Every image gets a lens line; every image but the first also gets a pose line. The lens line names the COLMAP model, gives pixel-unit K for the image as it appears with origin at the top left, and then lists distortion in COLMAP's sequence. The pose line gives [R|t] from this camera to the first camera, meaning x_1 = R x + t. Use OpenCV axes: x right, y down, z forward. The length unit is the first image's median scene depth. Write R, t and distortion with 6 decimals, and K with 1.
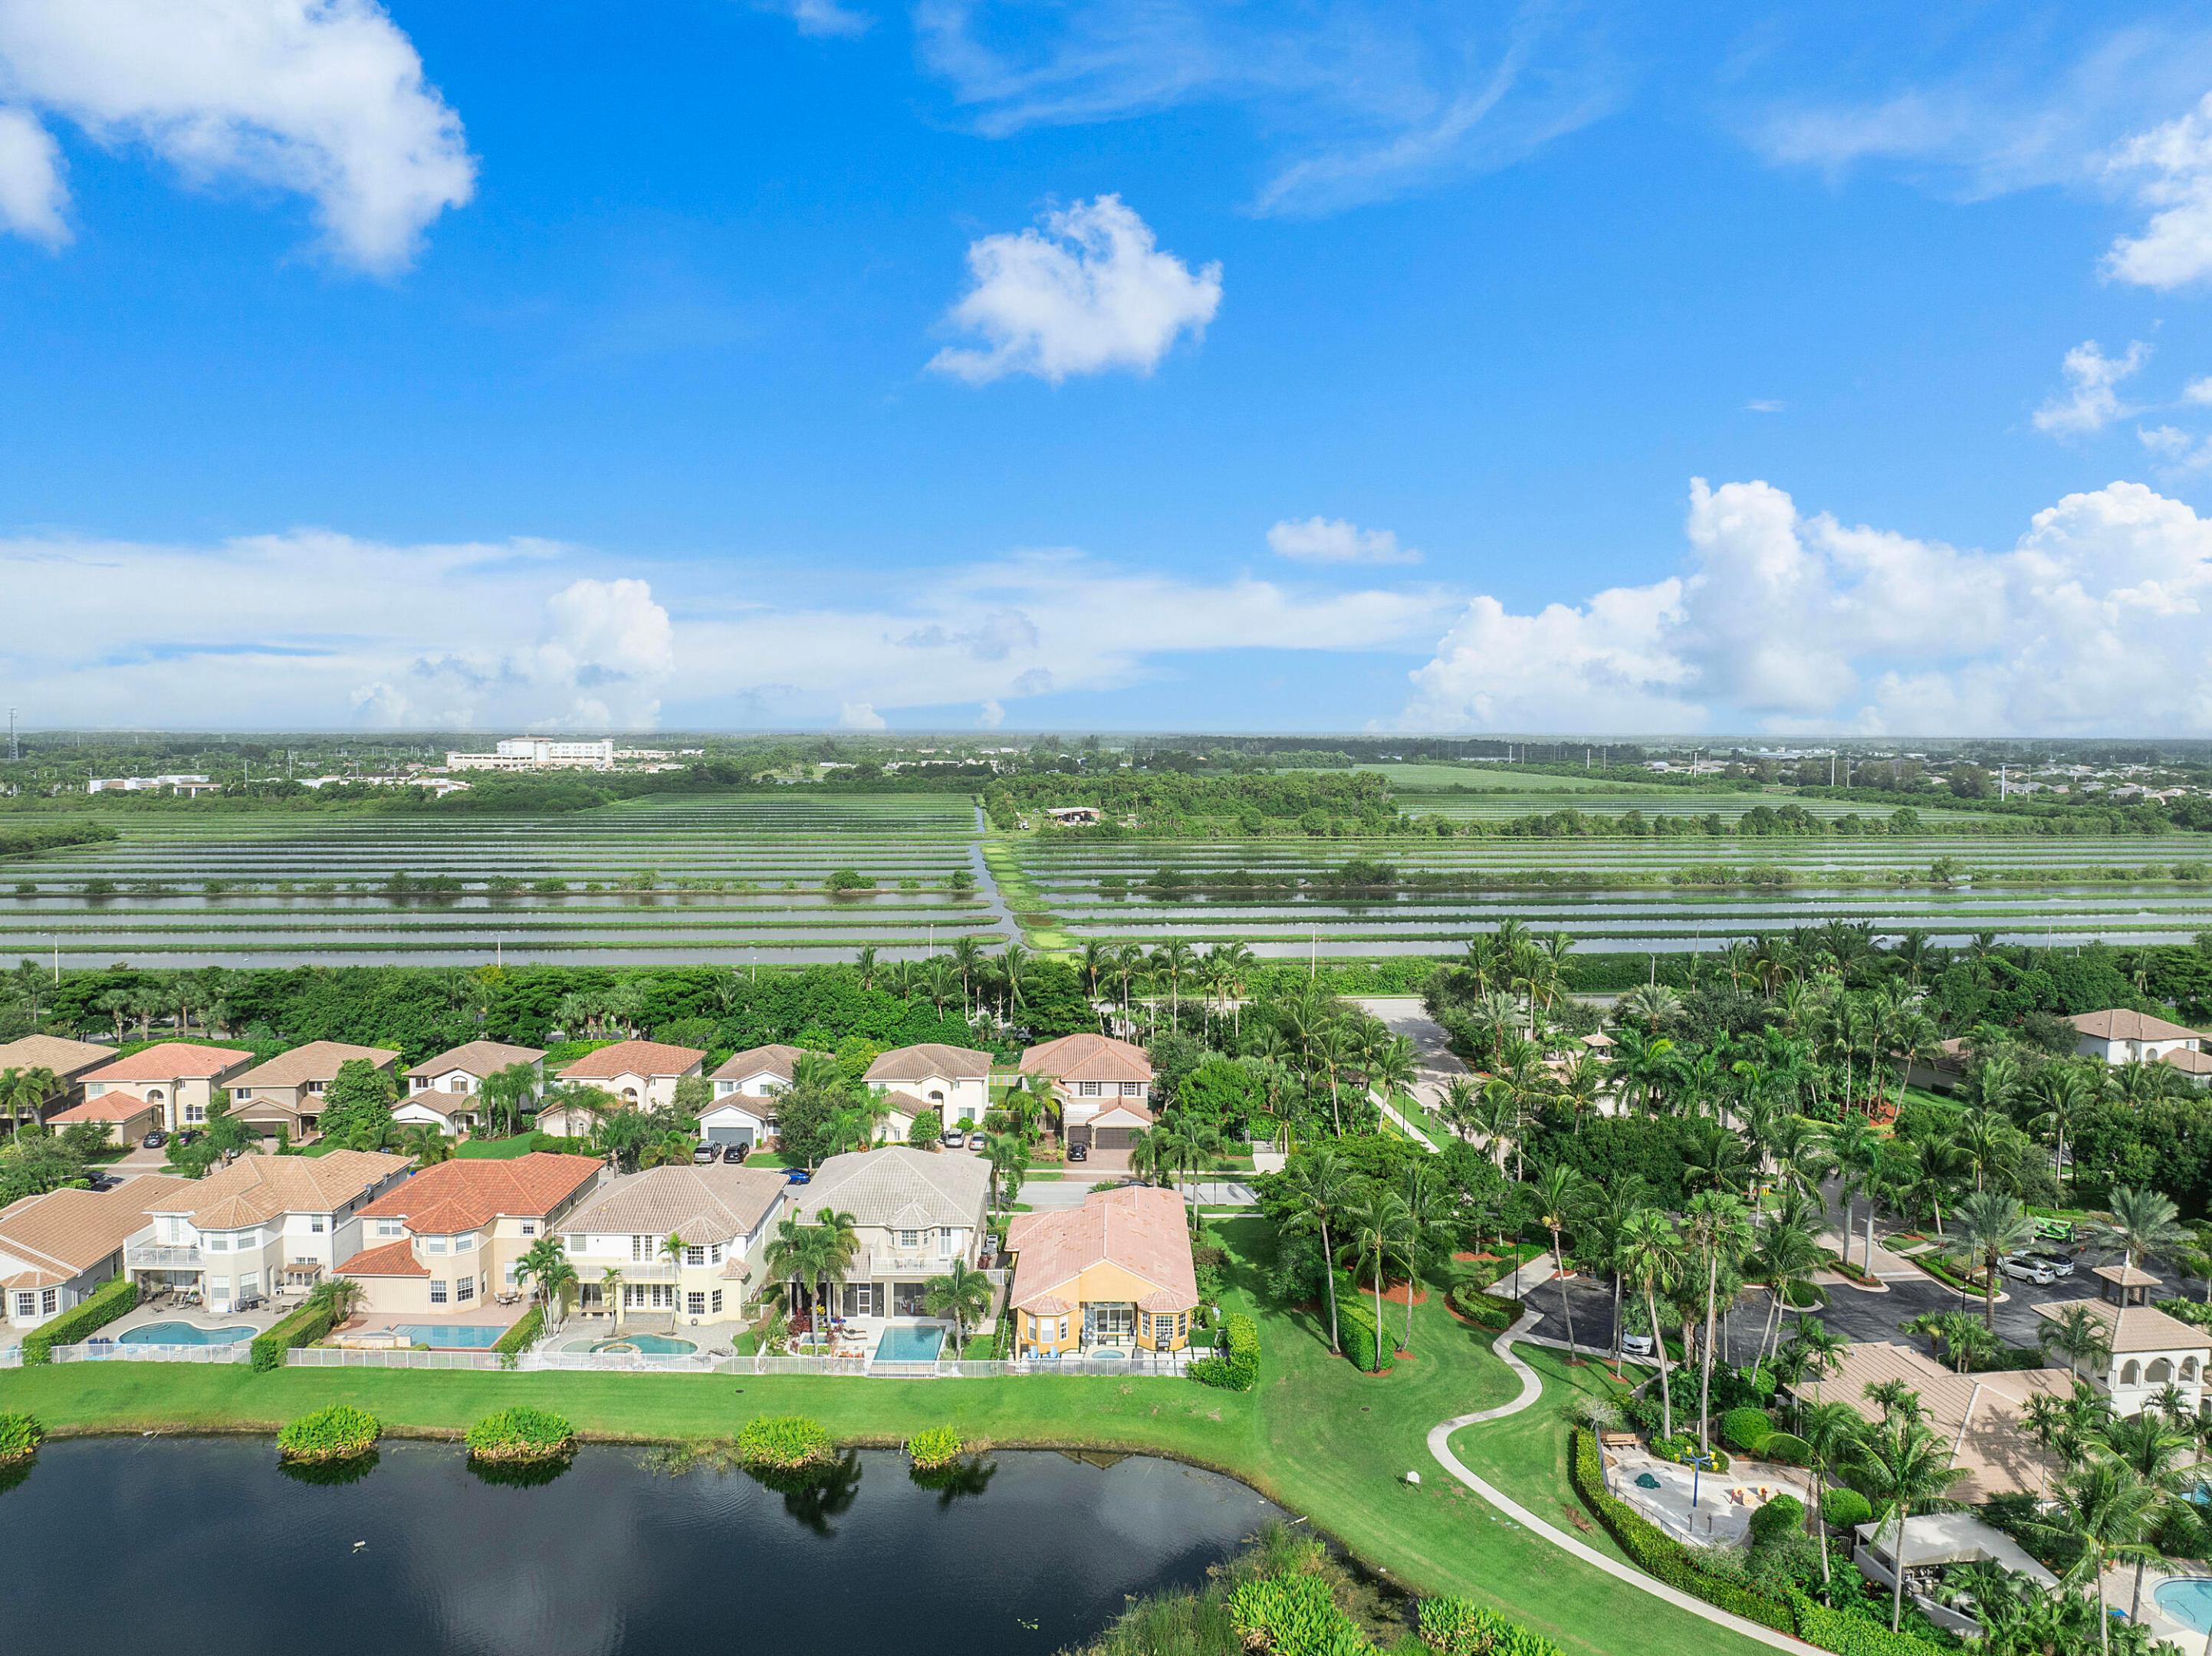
lens RADIAL K [[1574.7, 0, 1106.0], [0, 1574.7, 828.0], [0, 0, 1]] dist [-0.042510, 0.009854]
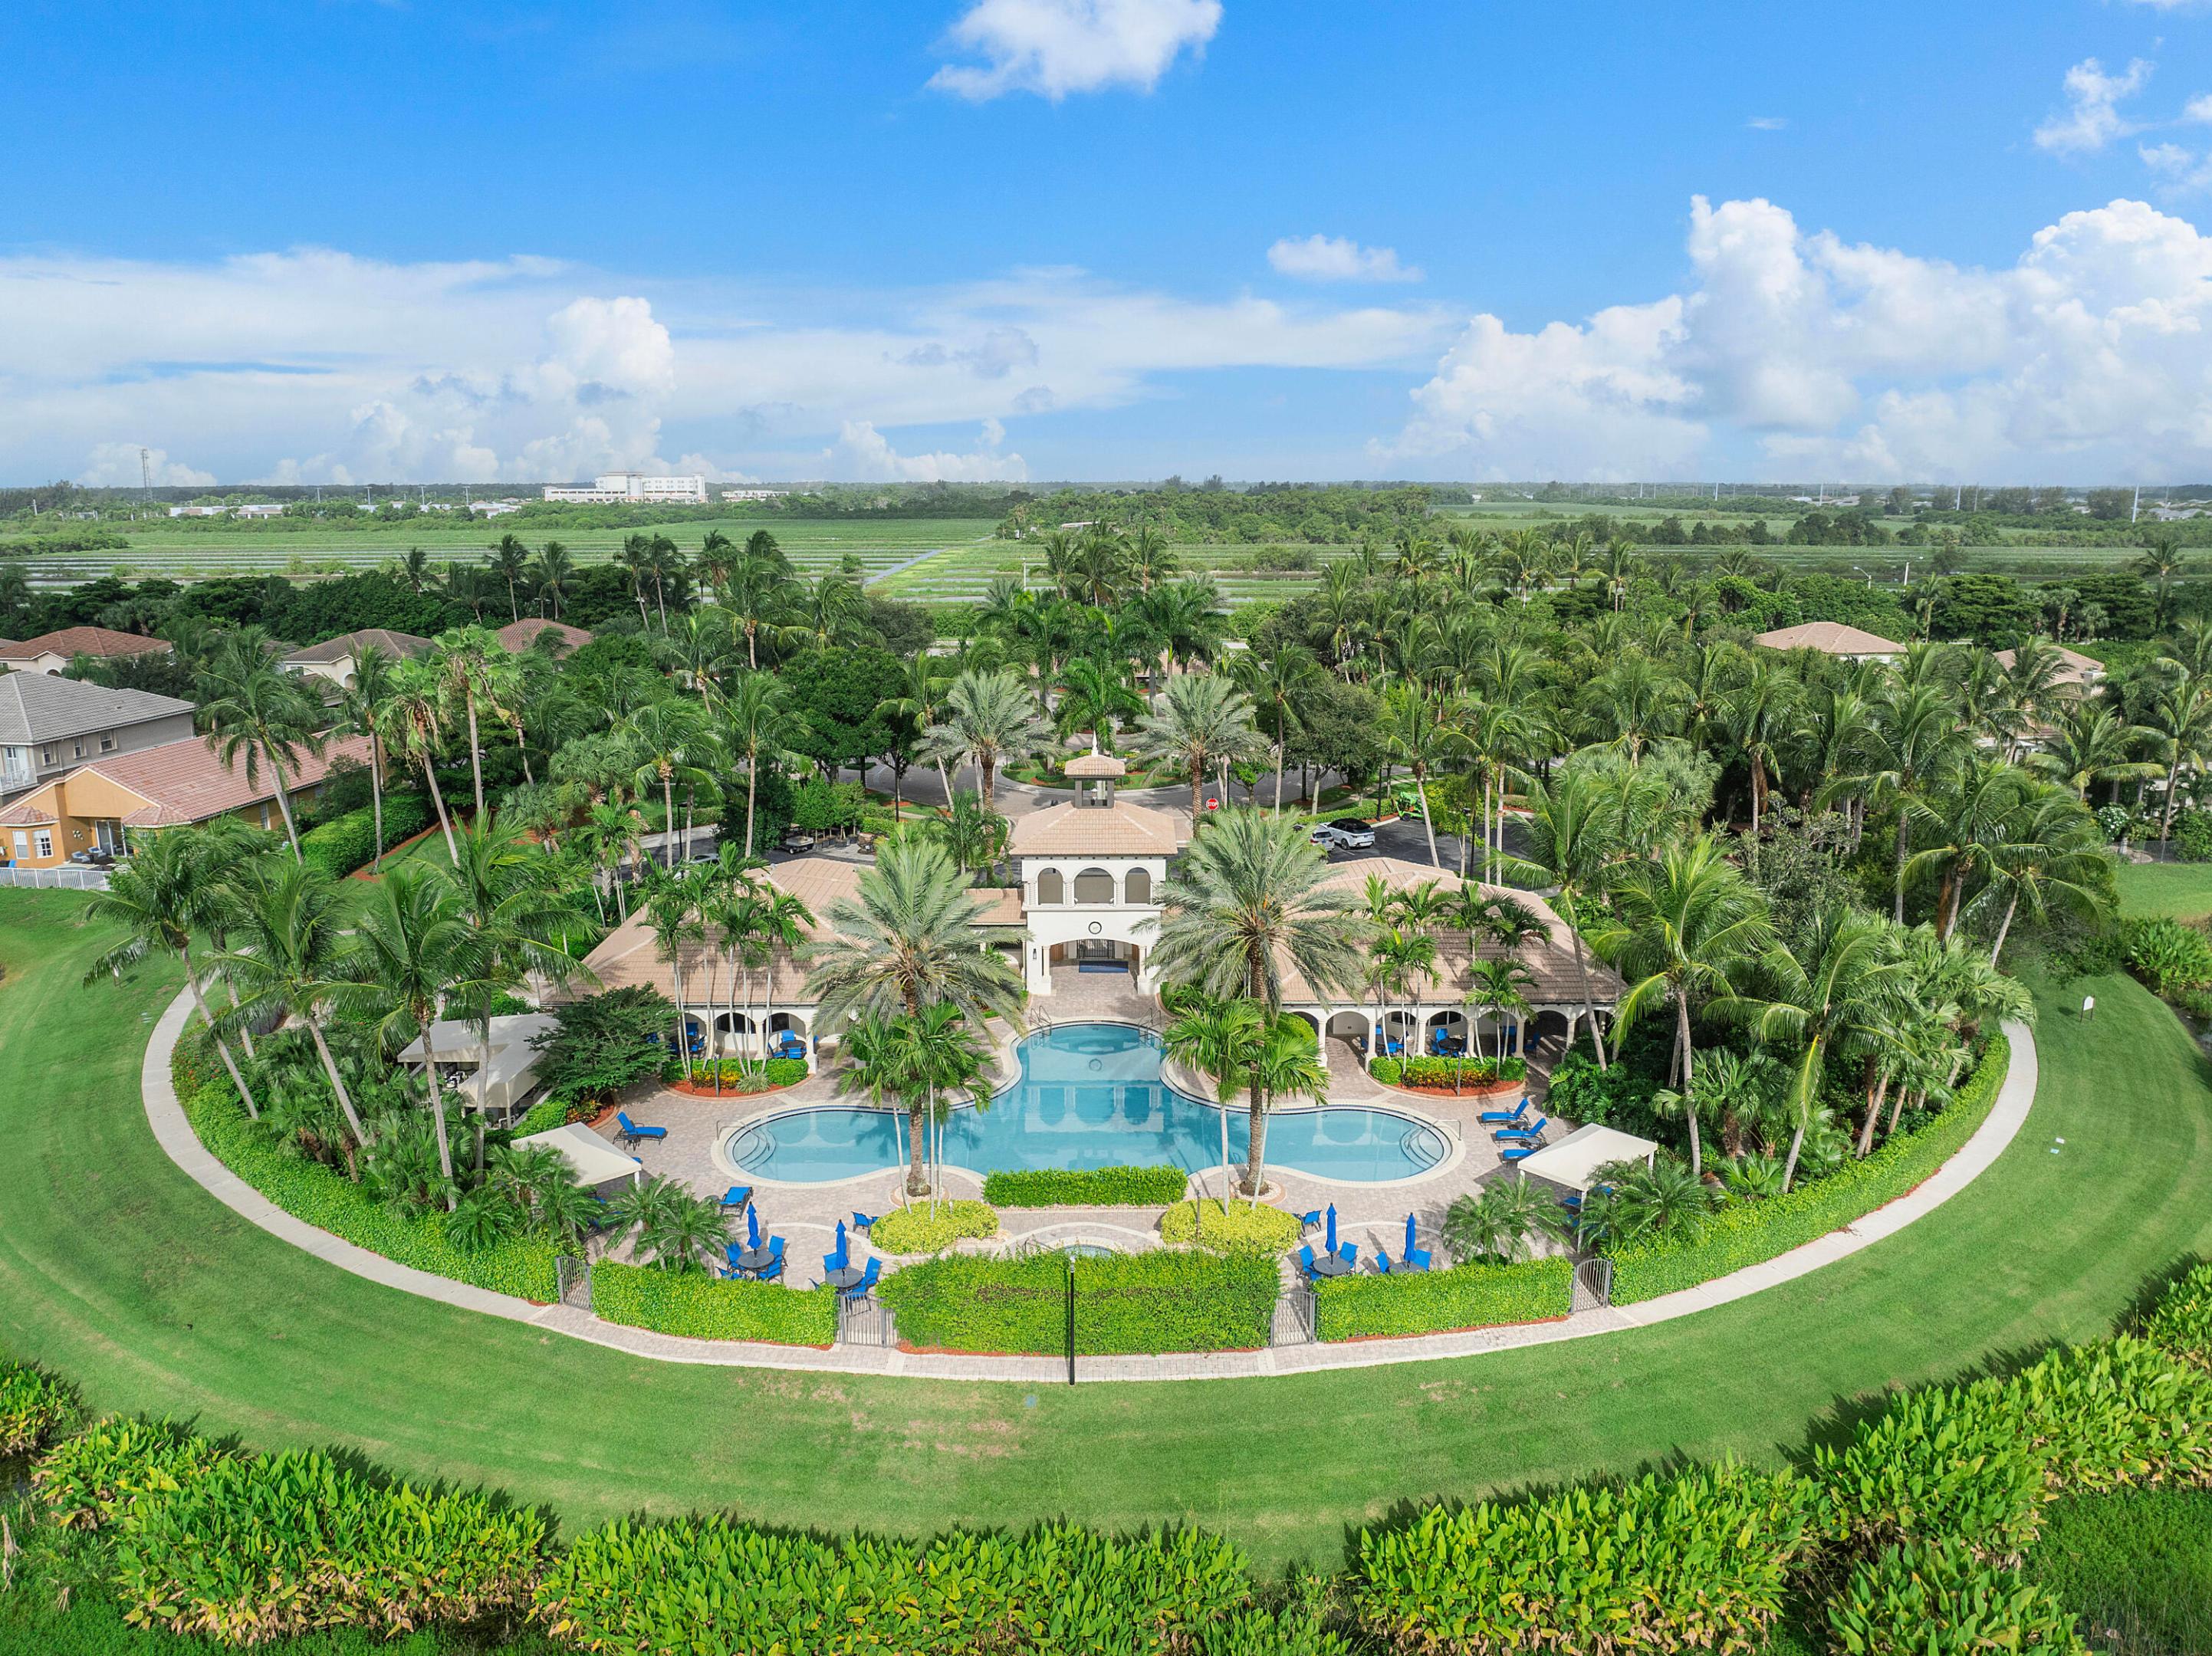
lens RADIAL K [[1559.1, 0, 1097.1], [0, 1559.1, 809.5], [0, 0, 1]] dist [-0.032560, -0.005772]
pose [[0.993219, 0.017744, -0.114895, 0.625381], [-0.001251, 0.989858, 0.142056, 0.170081], [0.116251, -0.140949, 0.983168, 0.219746]]
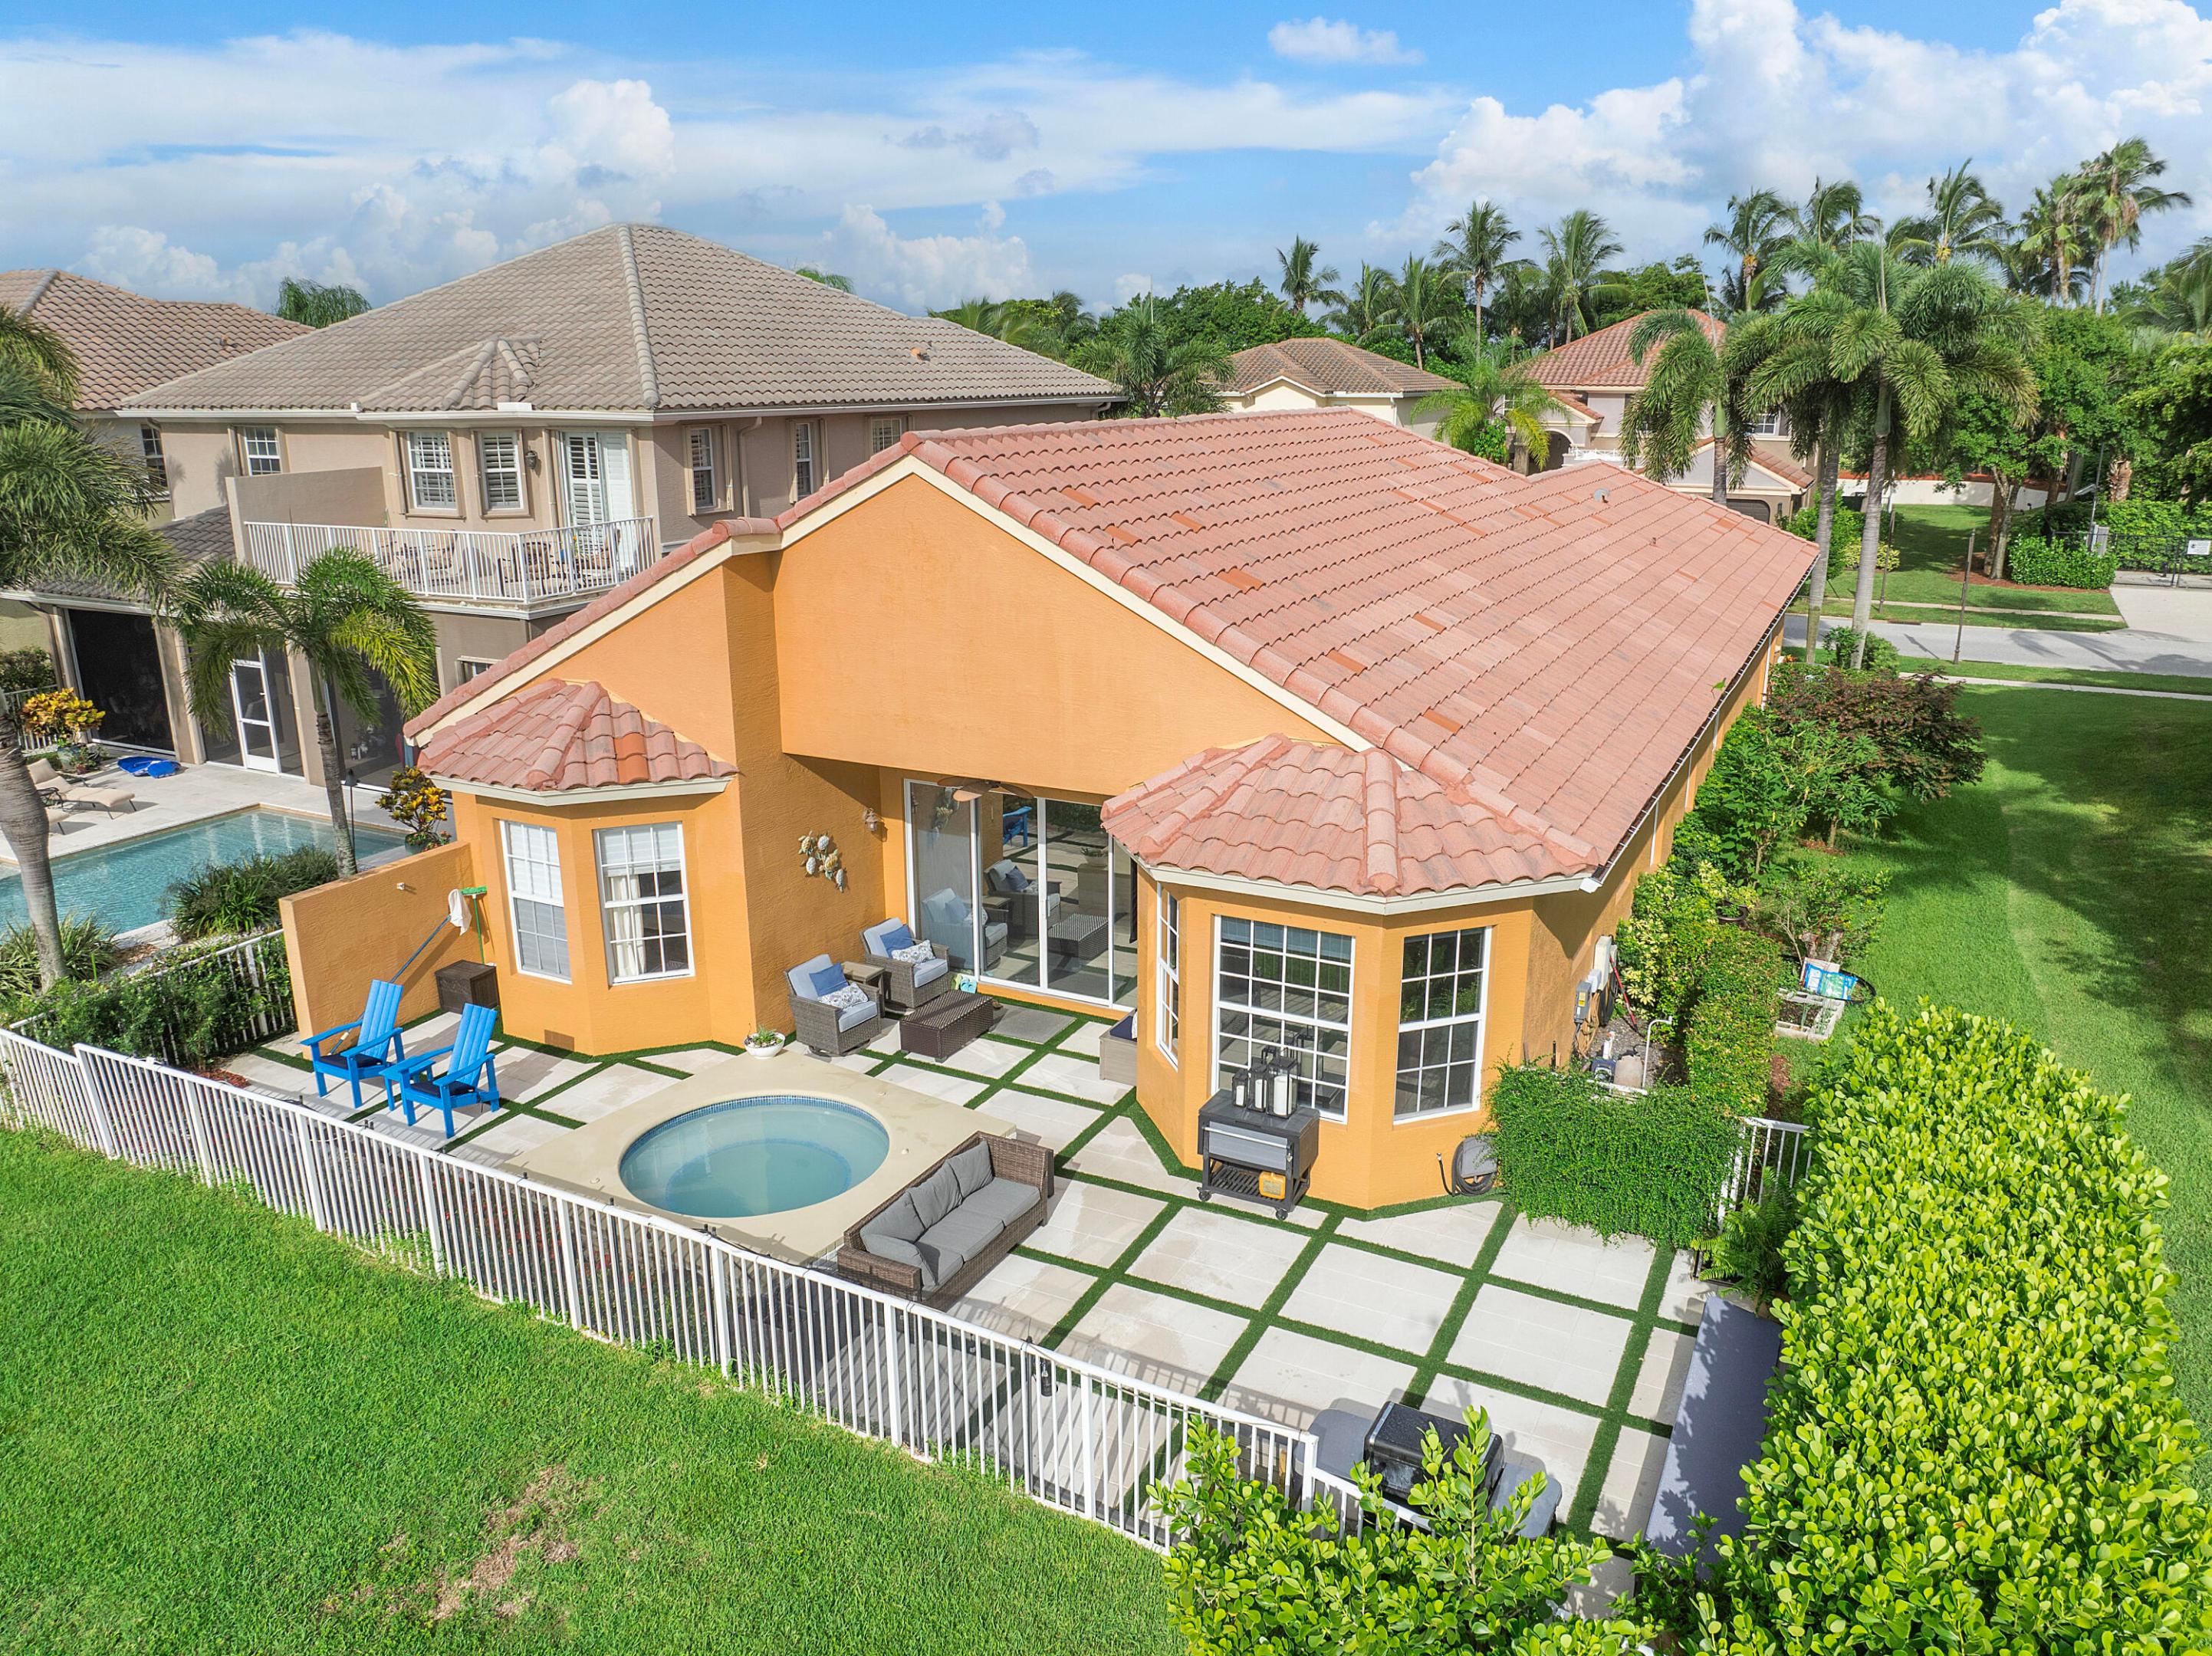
lens RADIAL K [[1561.6, 0, 1104.8], [0, 1561.6, 814.0], [0, 0, 1]] dist [-0.039999, 0.005583]
pose [[0.889920, 0.115127, -0.441348, 0.073448], [-0.020473, 0.976728, 0.213502, 0.265149], [0.455657, -0.180964, 0.871567, 0.851250]]
